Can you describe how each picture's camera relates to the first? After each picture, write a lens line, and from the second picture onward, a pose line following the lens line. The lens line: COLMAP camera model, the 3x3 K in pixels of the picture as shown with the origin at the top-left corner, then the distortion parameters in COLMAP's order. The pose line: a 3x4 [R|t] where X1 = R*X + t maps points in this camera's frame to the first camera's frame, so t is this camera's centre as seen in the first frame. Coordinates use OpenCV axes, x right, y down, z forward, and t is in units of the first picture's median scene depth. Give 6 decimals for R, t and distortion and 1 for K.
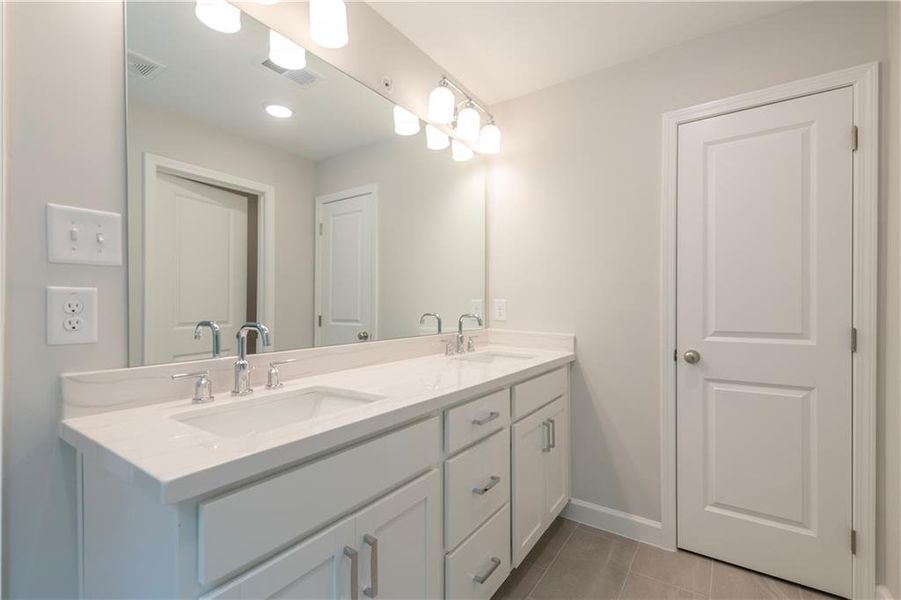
lens RADIAL K [[394.0, 0, 459.3], [0, 394.0, 307.3], [0, 0, 1]] dist [0.001905, -0.000061]
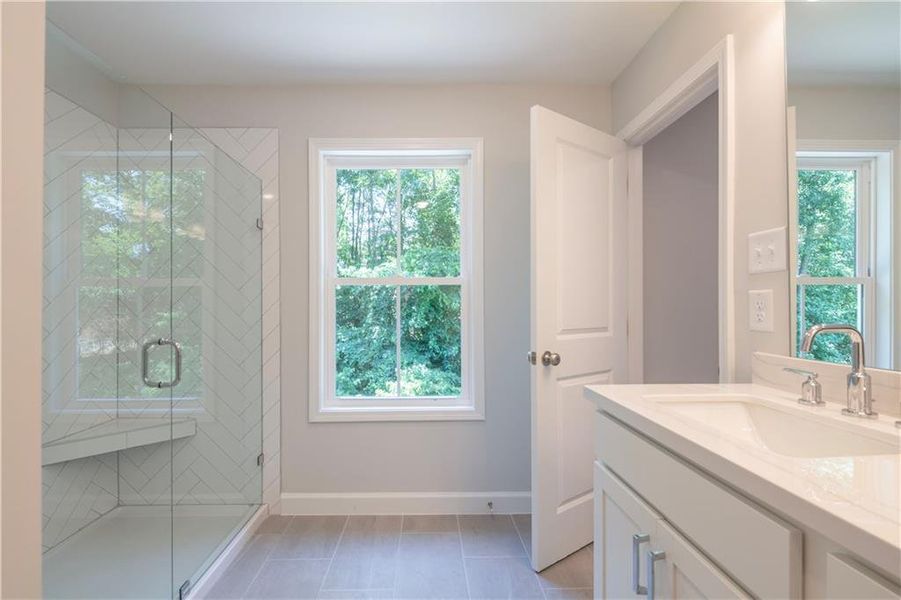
lens RADIAL K [[595.0, 0, 450.5], [0, 595.0, 300.0], [0, 0, 1]] dist [-0.001468, -0.000840]
pose [[-0.810916, -0.002896, -0.585155, 0.476444], [-0.000956, 0.999993, -0.003625, -0.002892], [0.585161, -0.002380, -0.810913, 0.881302]]
